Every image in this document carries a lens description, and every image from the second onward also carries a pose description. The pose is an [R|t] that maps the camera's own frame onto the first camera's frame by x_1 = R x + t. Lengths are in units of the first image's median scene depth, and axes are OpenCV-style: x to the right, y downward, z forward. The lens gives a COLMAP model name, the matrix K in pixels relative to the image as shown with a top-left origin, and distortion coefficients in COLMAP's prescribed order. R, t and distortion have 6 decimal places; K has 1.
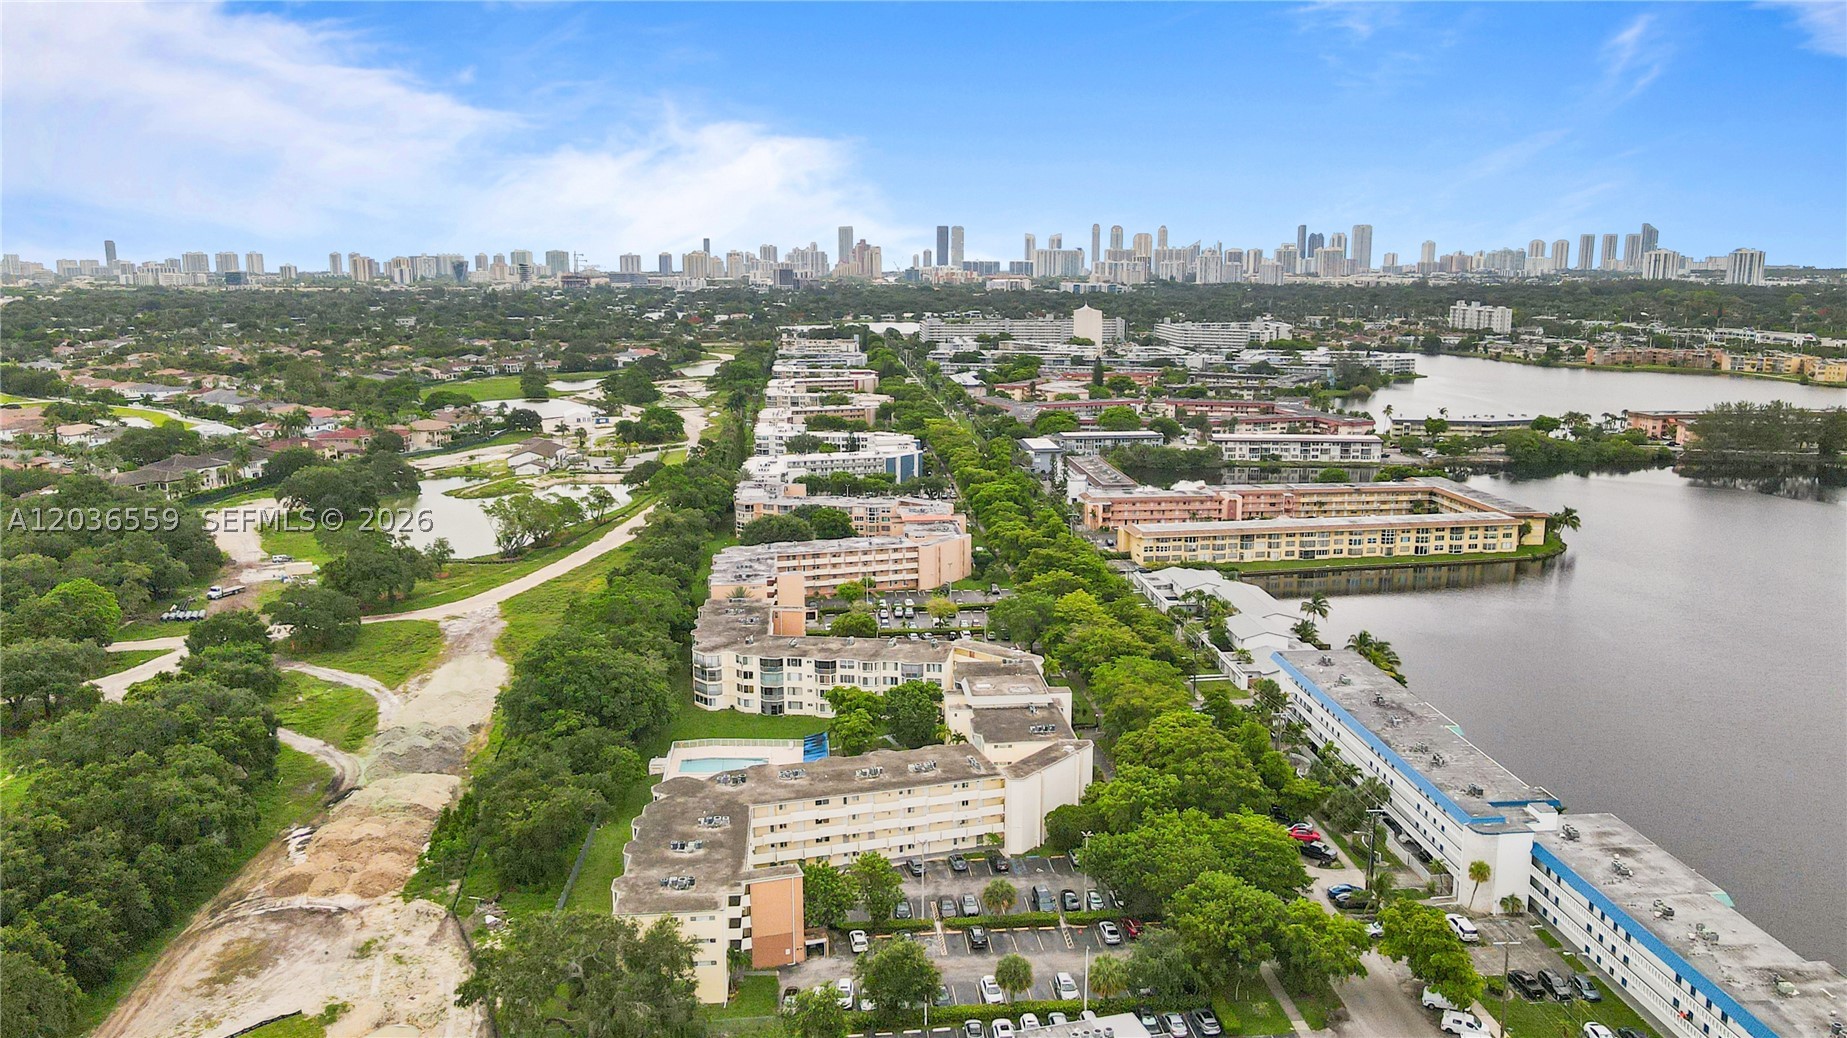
lens RADIAL K [[1386.2, 0, 924.9], [0, 1386.2, 582.2], [0, 0, 1]] dist [-0.011841, 0.043056]
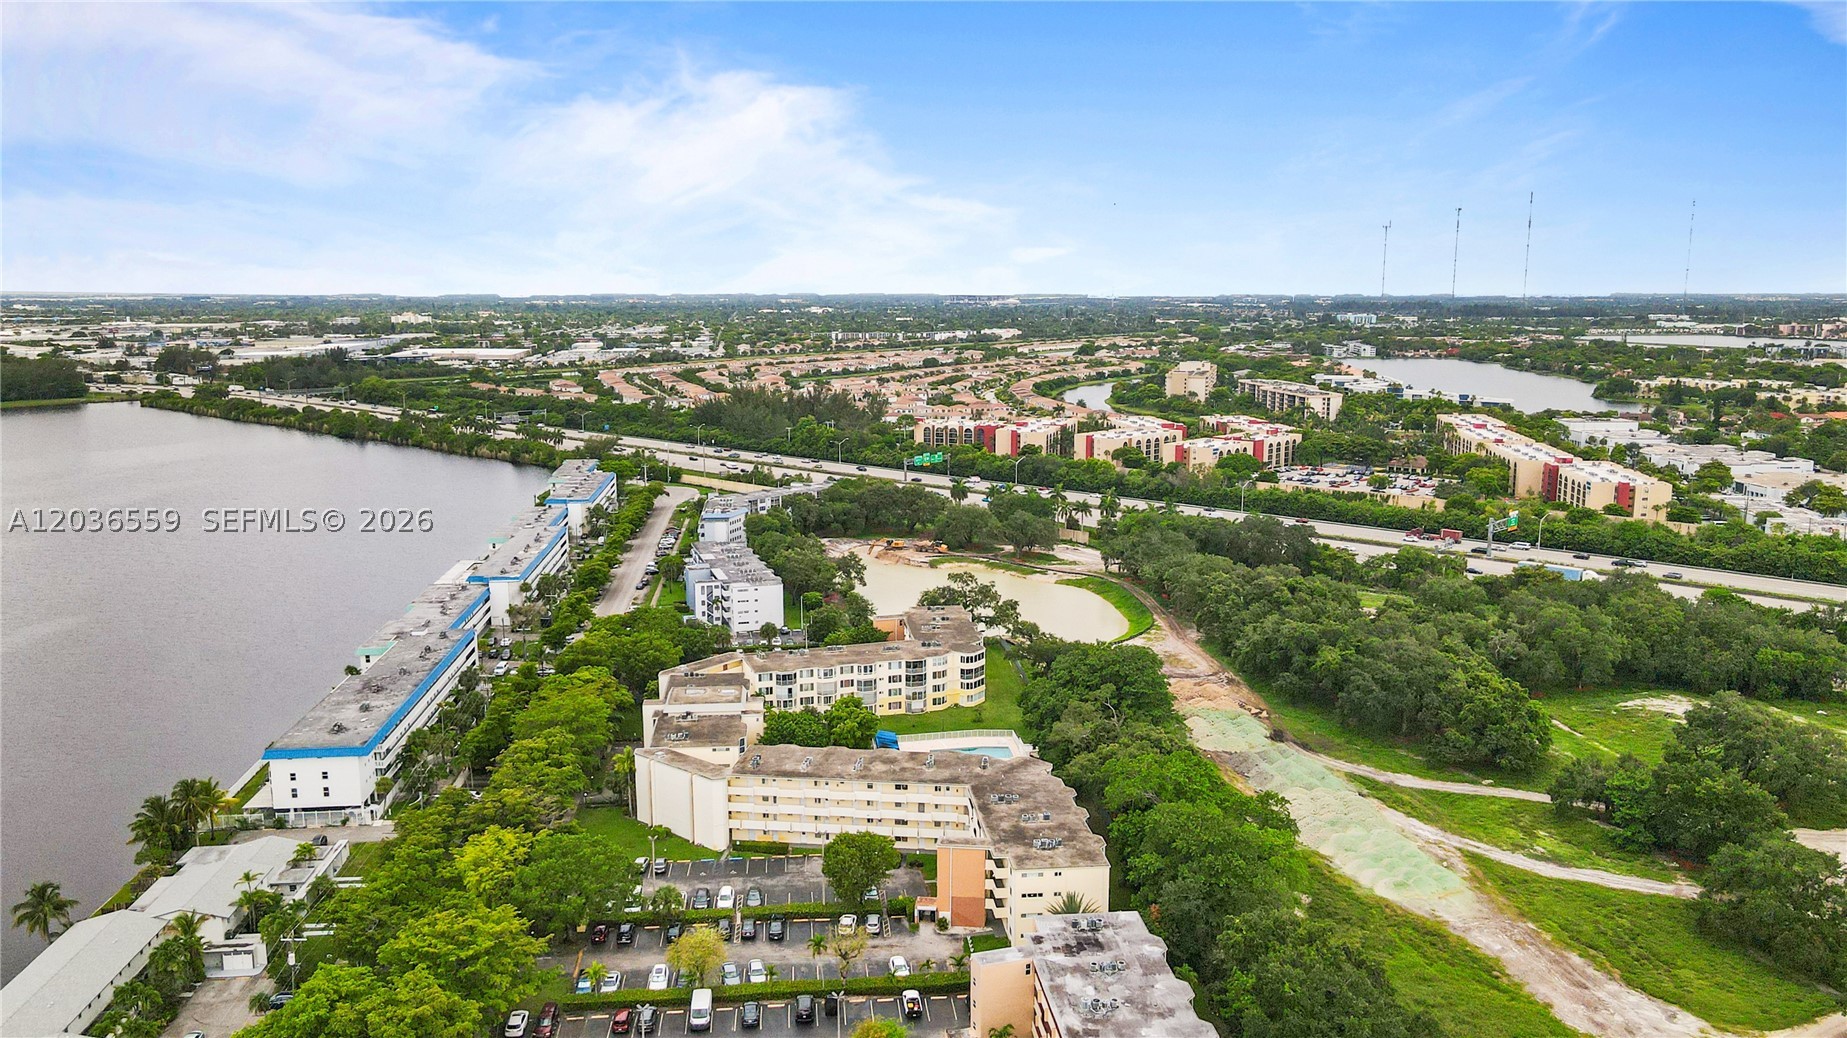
lens RADIAL K [[1391.1, 0, 923.5], [0, 1391.1, 519.0], [0, 0, 1]] dist [-0.005924, 0.043535]
pose [[-0.999870, 0.005904, -0.015022, -0.054236], [-0.000312, 0.923462, 0.383689, -0.271613], [0.016138, 0.383644, -0.923340, 1.149178]]
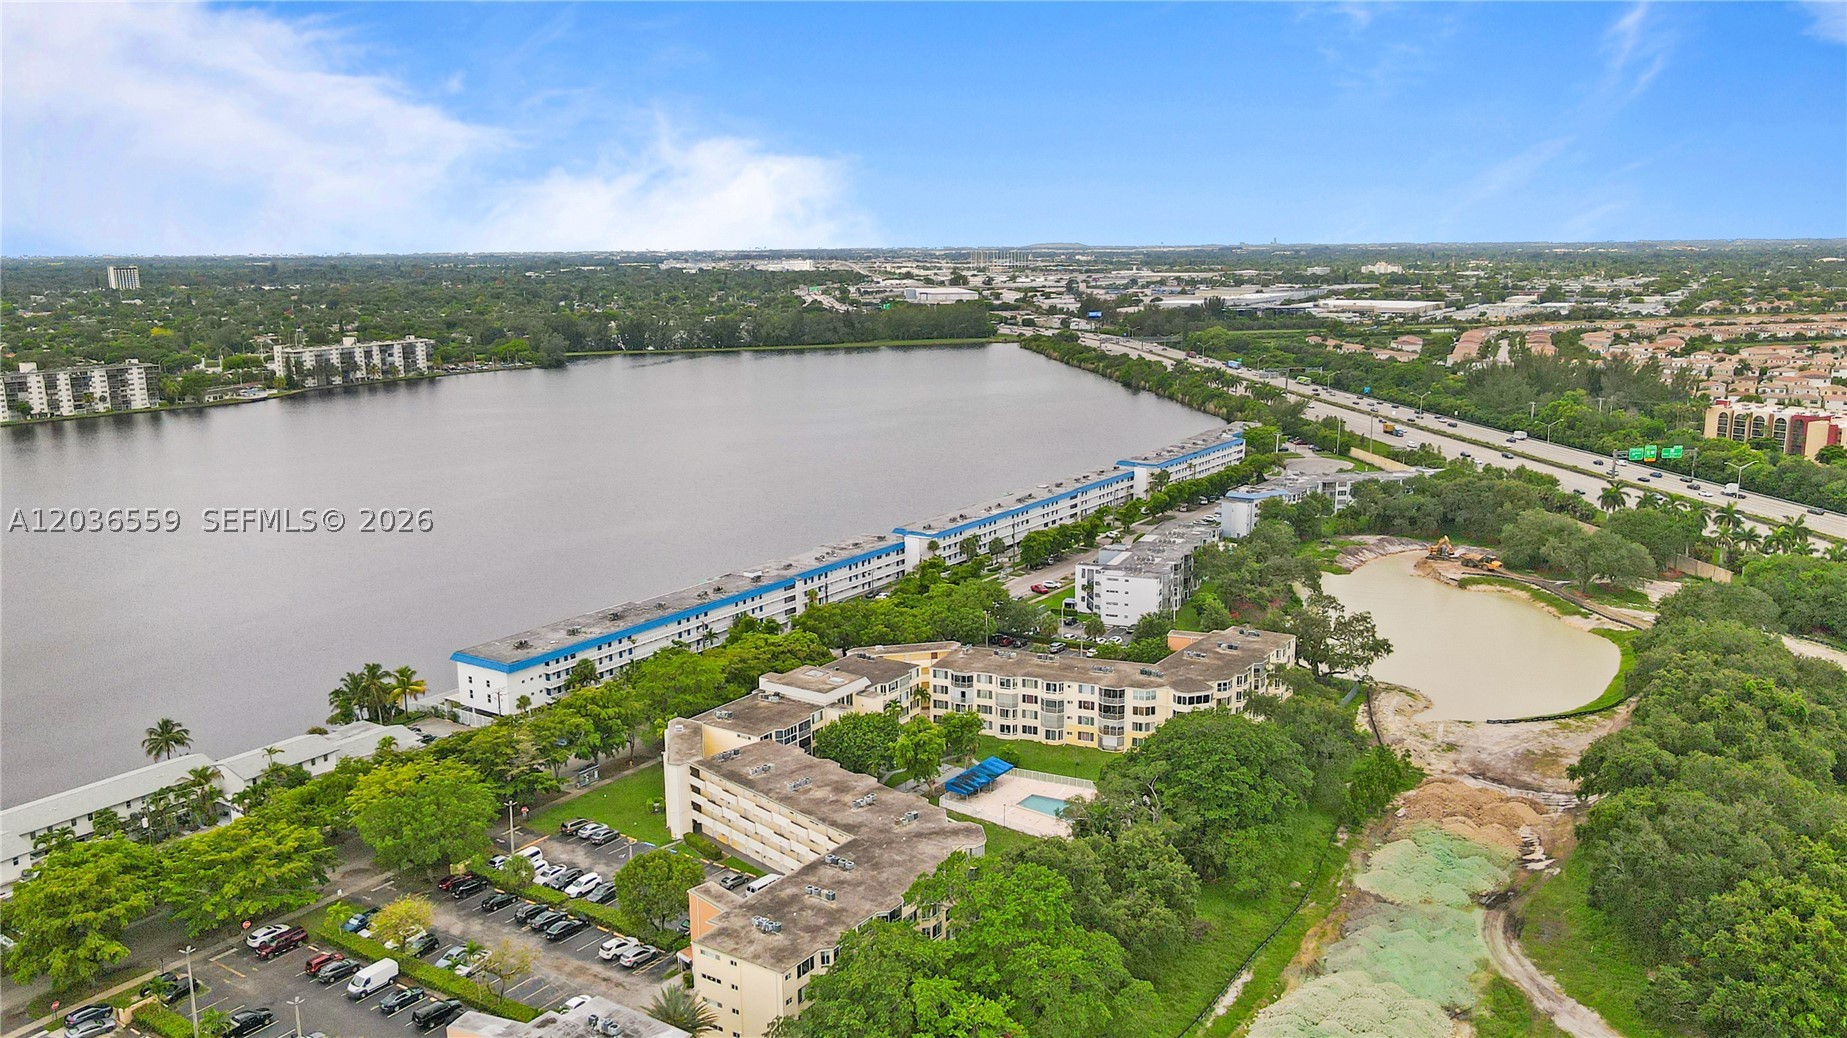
lens RADIAL K [[1416.8, 0, 923.5], [0, 1416.8, 519.0], [0, 0, 1]] dist [-0.015789, 0.060228]
pose [[-0.776385, -0.108941, 0.620772, -0.367403], [0.156578, 0.920729, 0.357410, -0.226776], [-0.610500, 0.374687, -0.697782, 0.962567]]
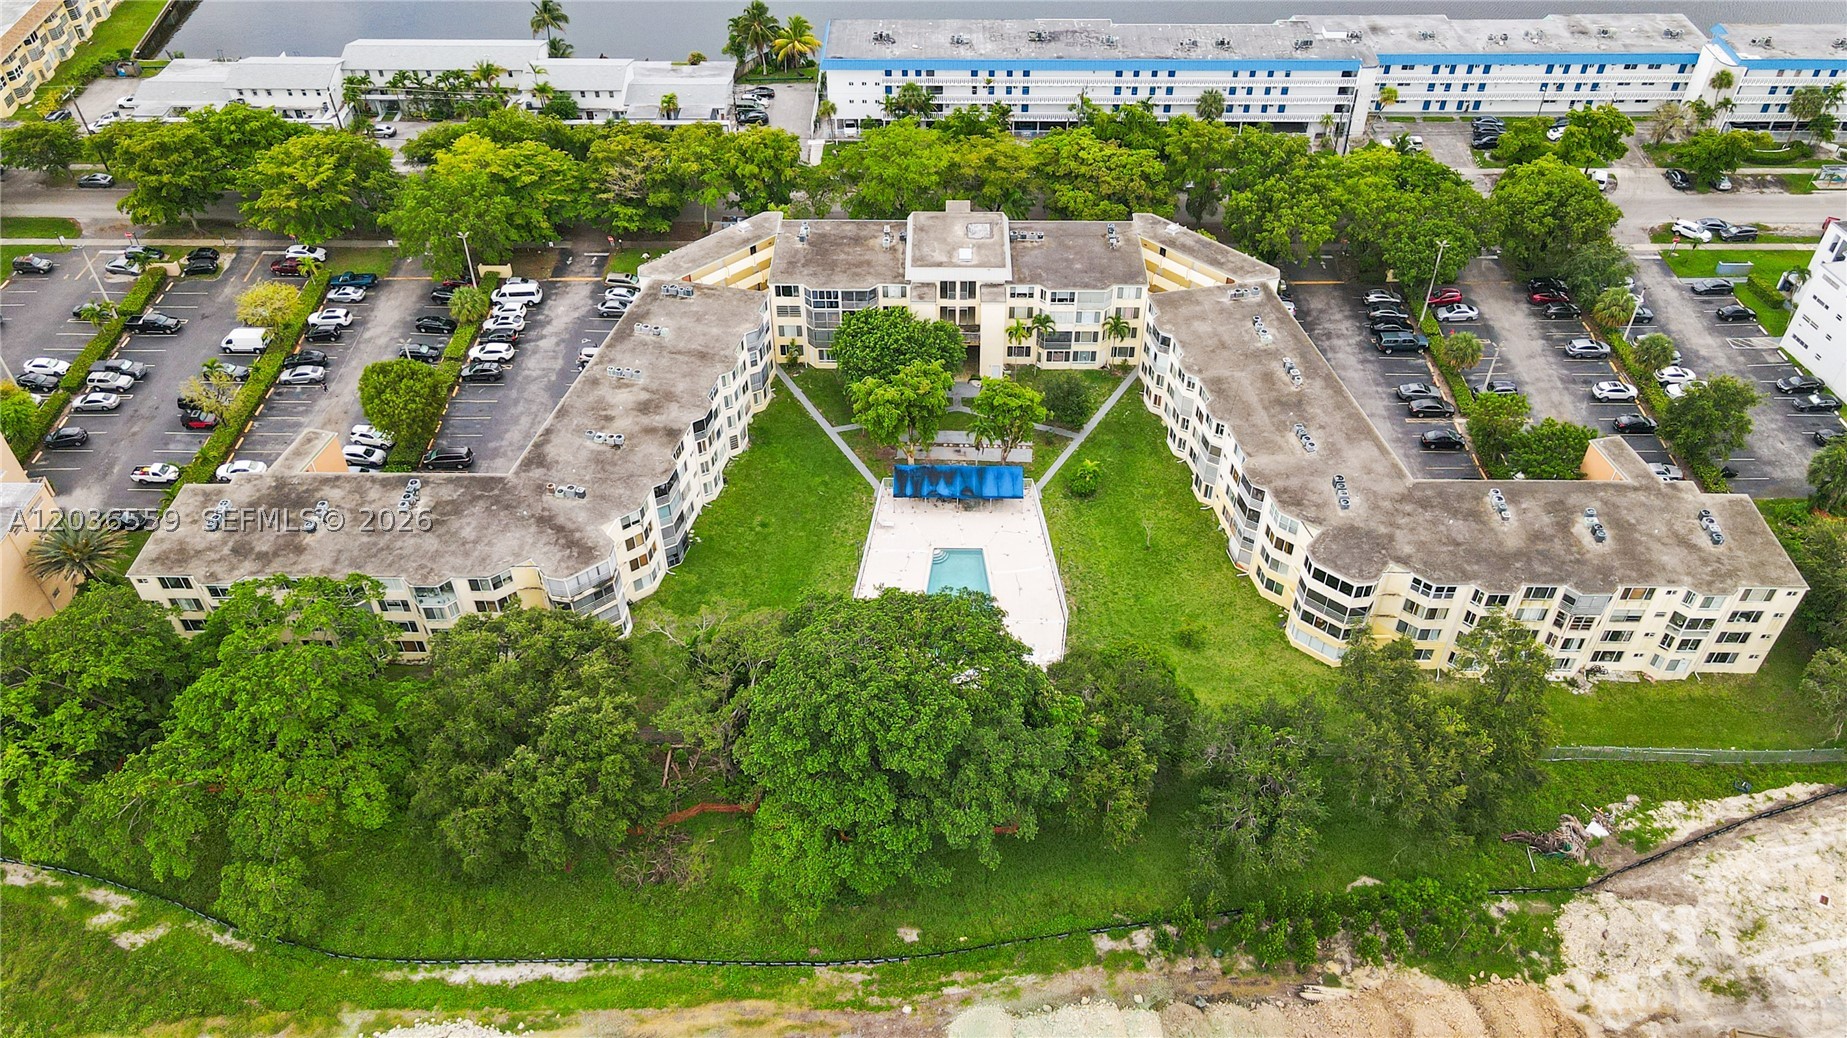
lens RADIAL K [[1386.1, 0, 923.5], [0, 1386.1, 519.0], [0, 0, 1]] dist [-0.003444, 0.025425]
pose [[0.099539, -0.661576, 0.743242, -0.333054], [0.231603, 0.741841, 0.629311, -0.159114], [-0.967705, 0.109496, 0.227065, 0.519533]]
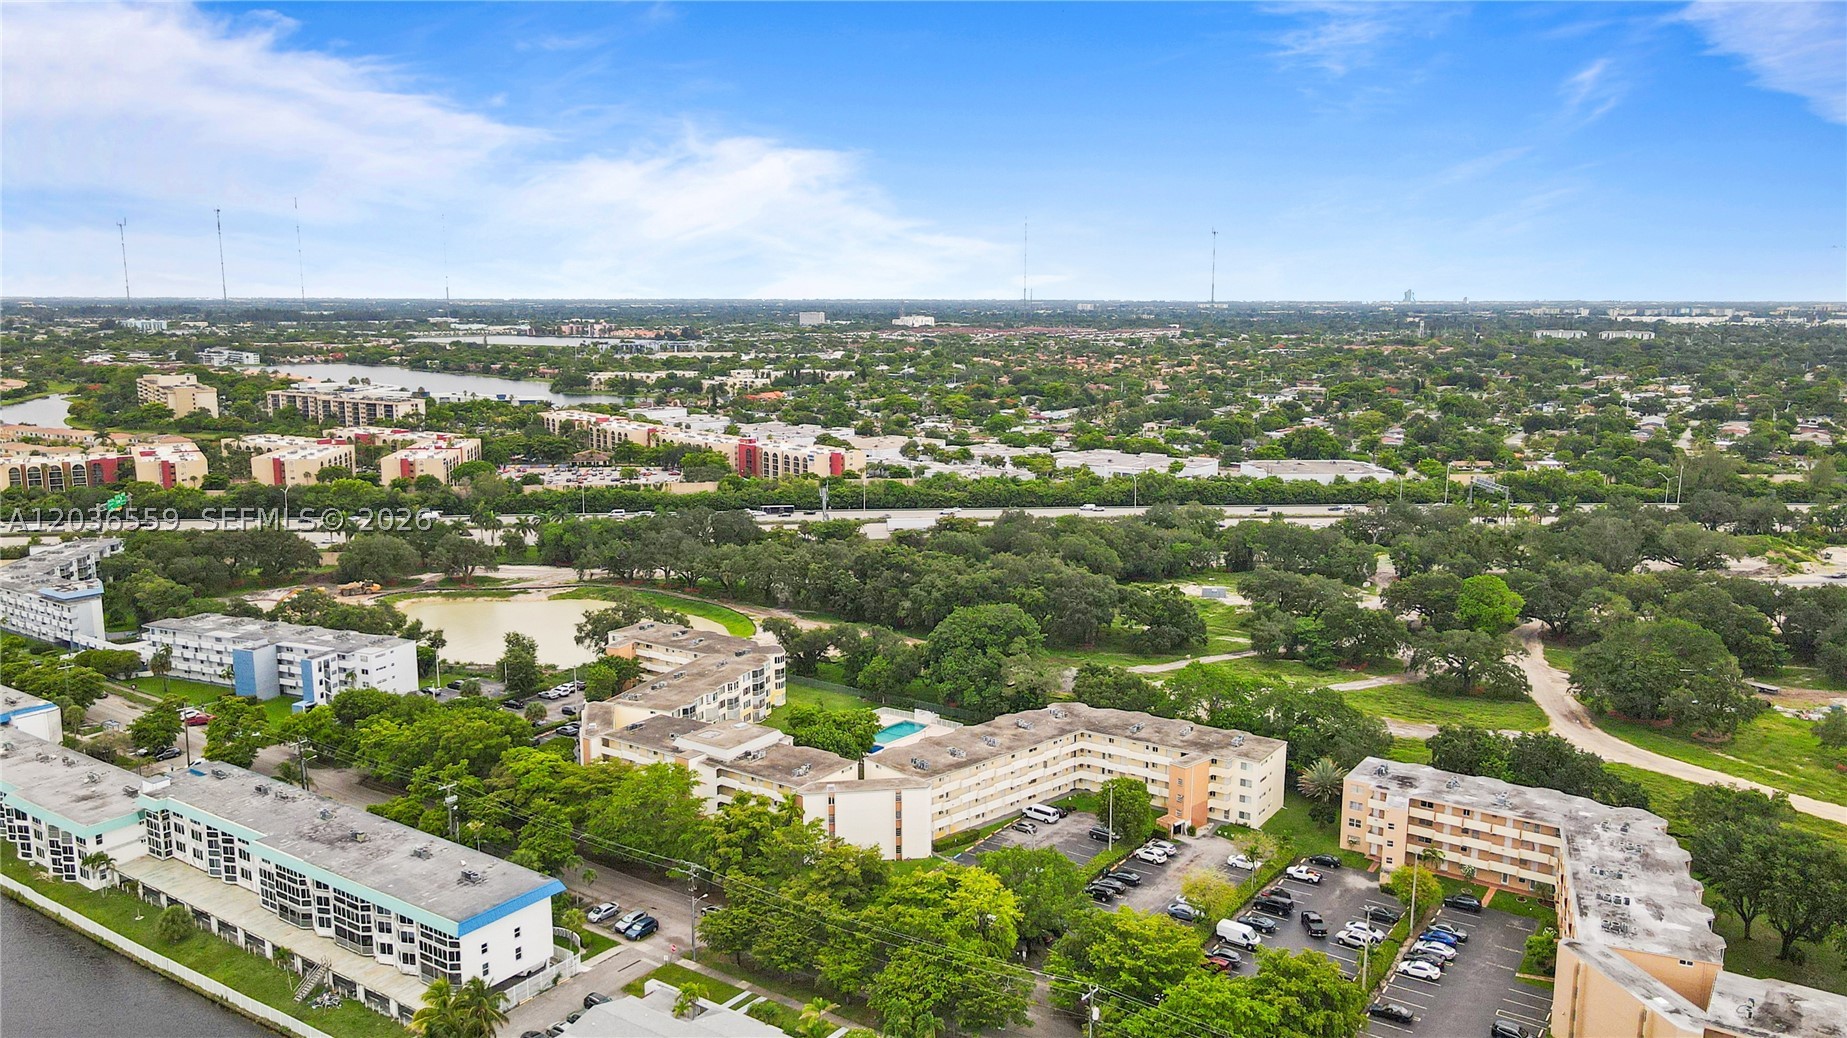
lens RADIAL K [[1370.8, 0, 923.5], [0, 1370.8, 519.0], [0, 0, 1]] dist [-0.011243, 0.047038]
pose [[-0.633165, 0.125812, -0.763724, 0.415158], [-0.177751, 0.936696, 0.301671, -0.230446], [0.753331, 0.326760, -0.570719, 0.958673]]
